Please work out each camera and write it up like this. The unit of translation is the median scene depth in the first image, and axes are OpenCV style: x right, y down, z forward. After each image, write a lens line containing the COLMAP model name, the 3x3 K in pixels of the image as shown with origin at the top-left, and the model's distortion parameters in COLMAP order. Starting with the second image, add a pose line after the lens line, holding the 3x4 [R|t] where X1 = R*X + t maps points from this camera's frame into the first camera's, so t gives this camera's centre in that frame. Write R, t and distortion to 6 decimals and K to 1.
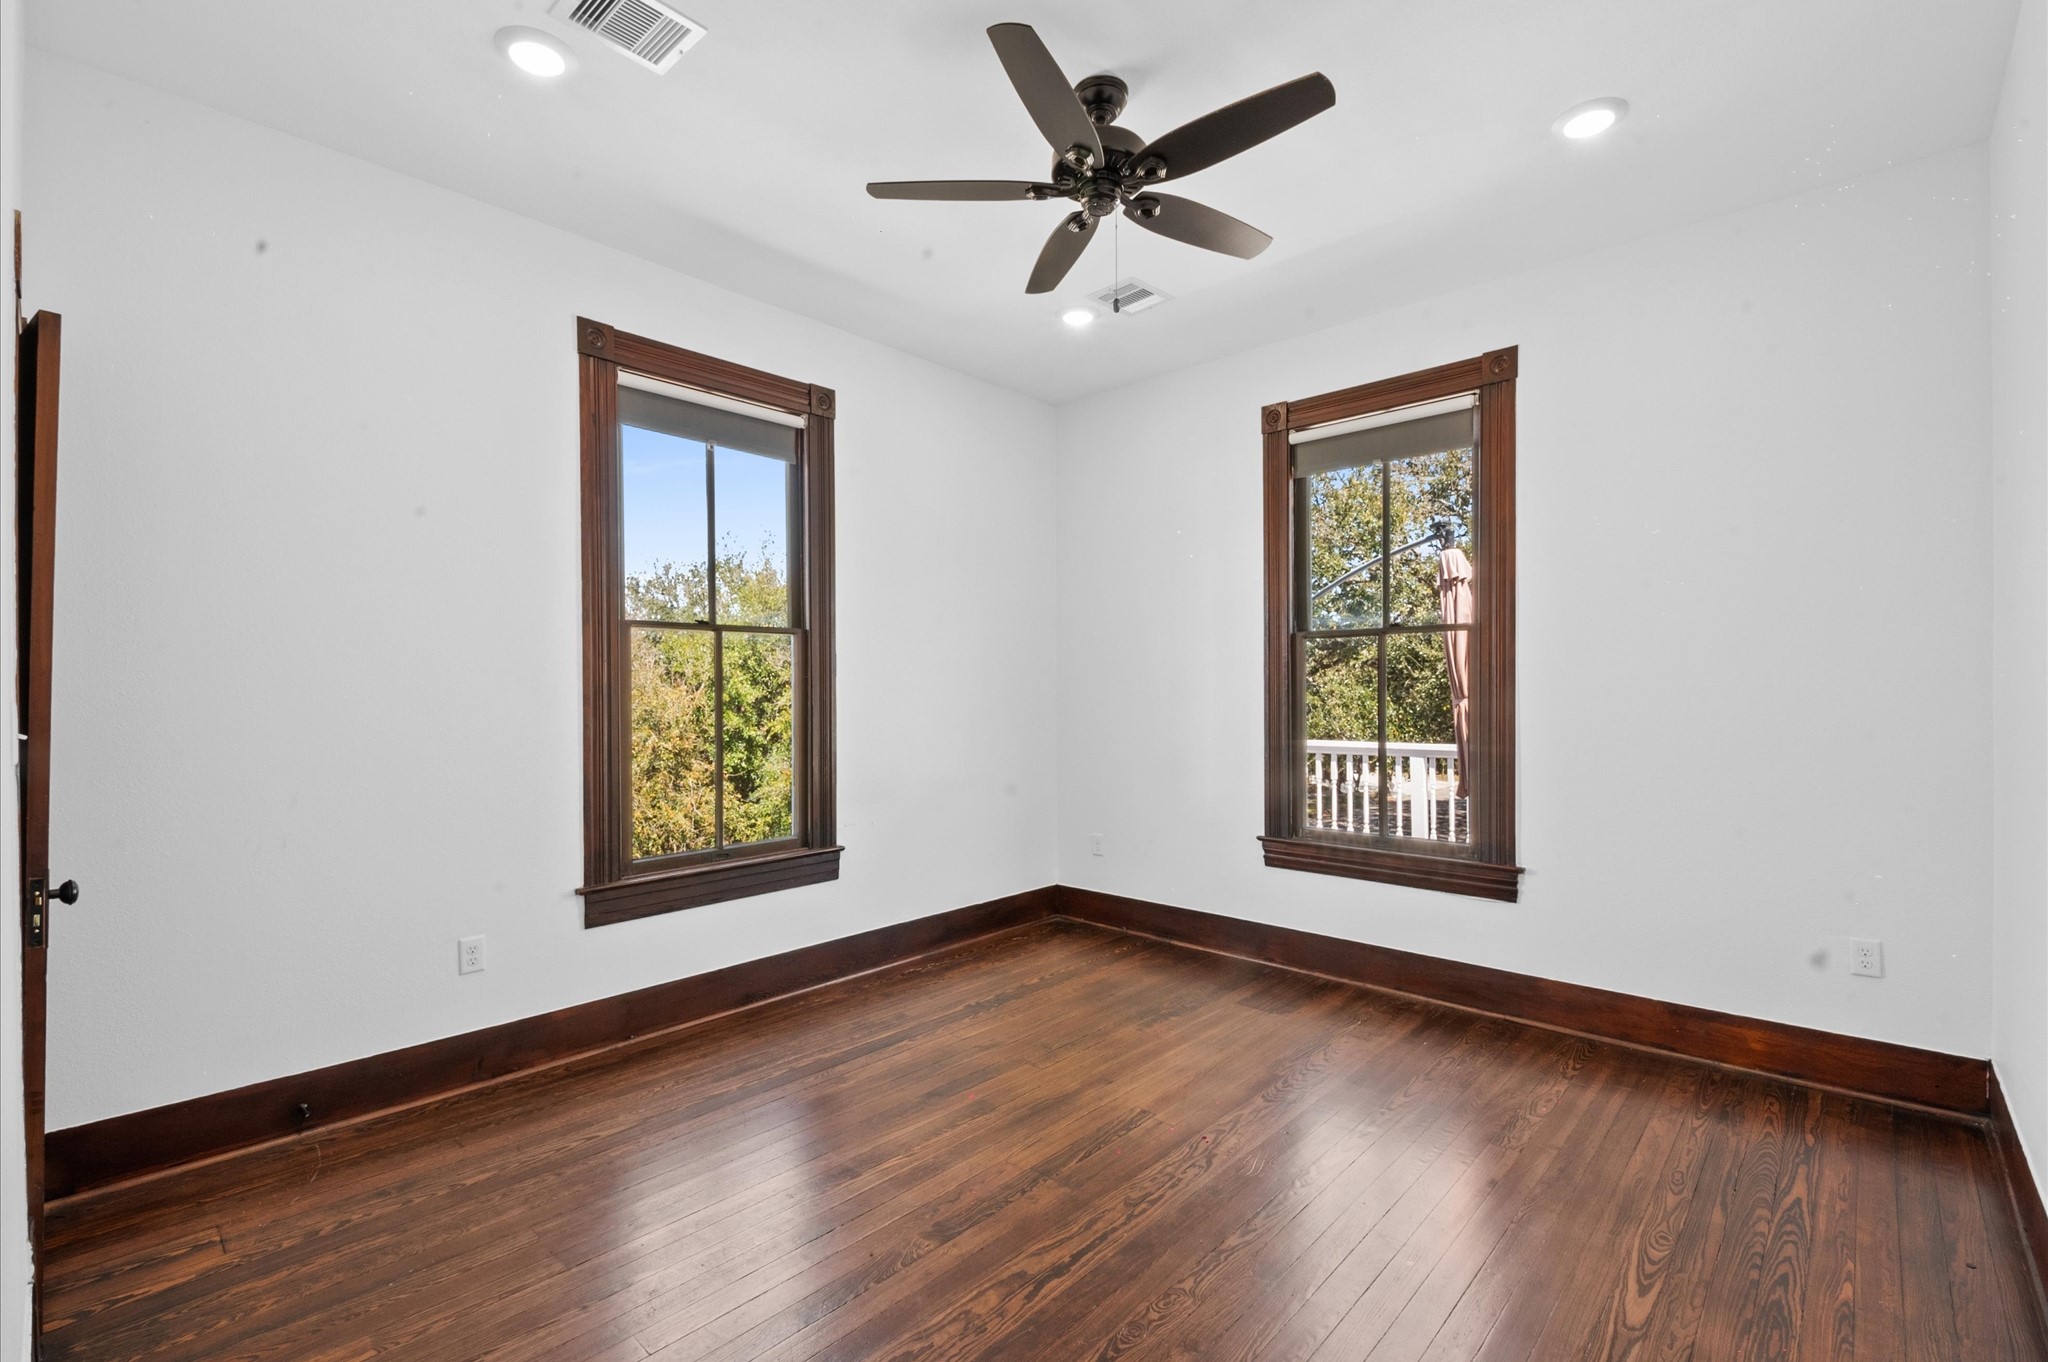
lens RADIAL K [[937.1, 0, 1007.2], [0, 937.1, 688.4], [0, 0, 1]] dist [0.004893, -0.005545]
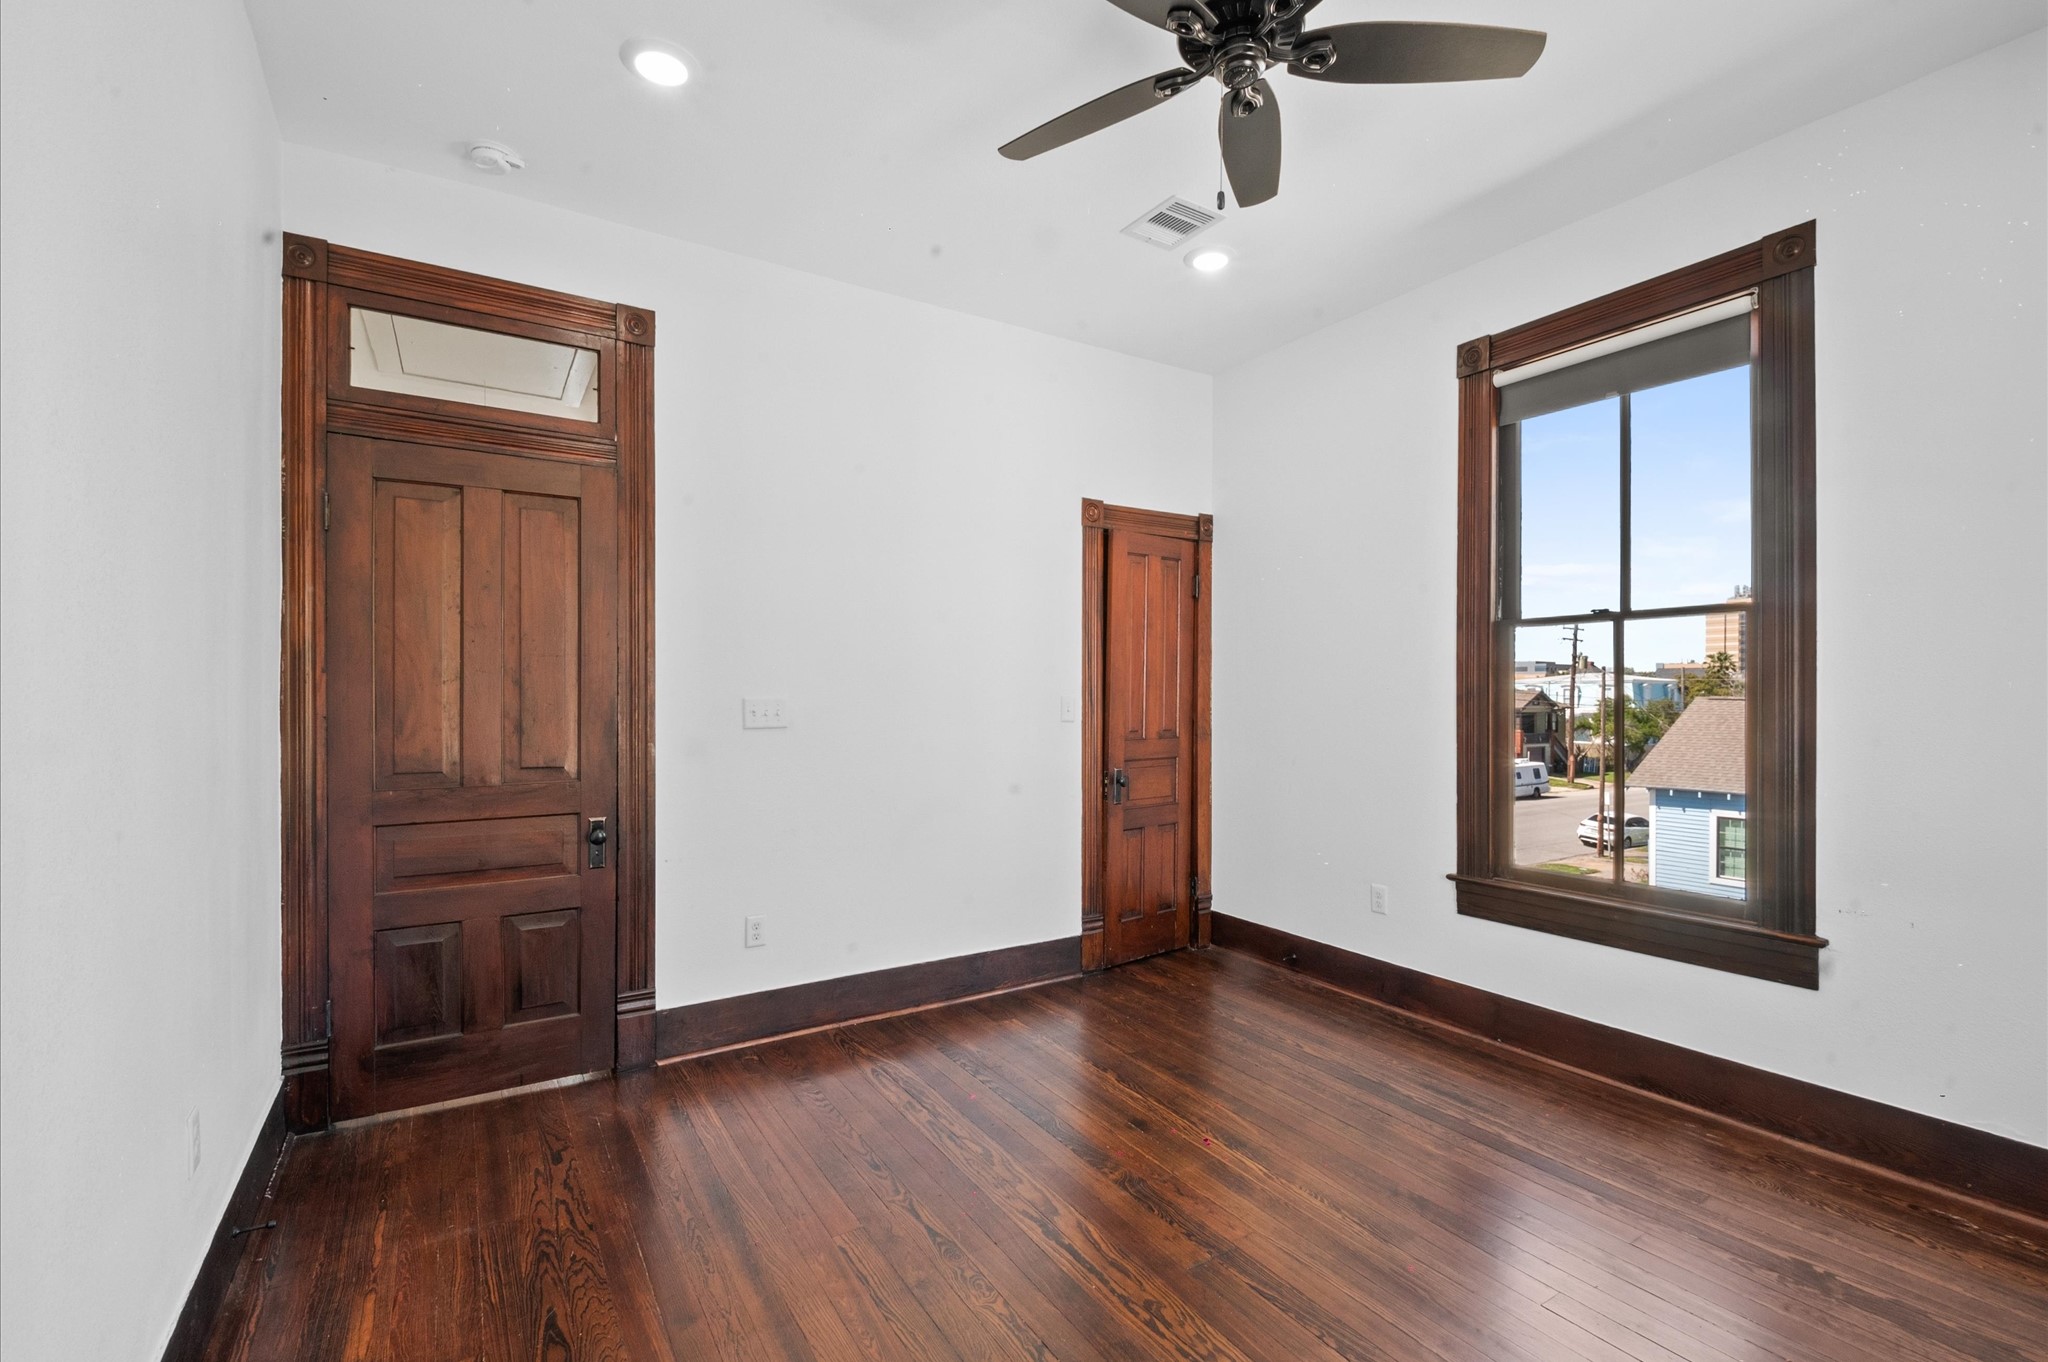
lens RADIAL K [[888.6, 0, 1021.0], [0, 888.6, 680.9], [0, 0, 1]] dist [0.014345, -0.011575]
pose [[-0.278740, -0.012322, -0.960287, 0.694763], [0.004813, 0.999887, -0.014227, 0.001646], [0.960354, -0.008587, -0.278649, 0.828436]]
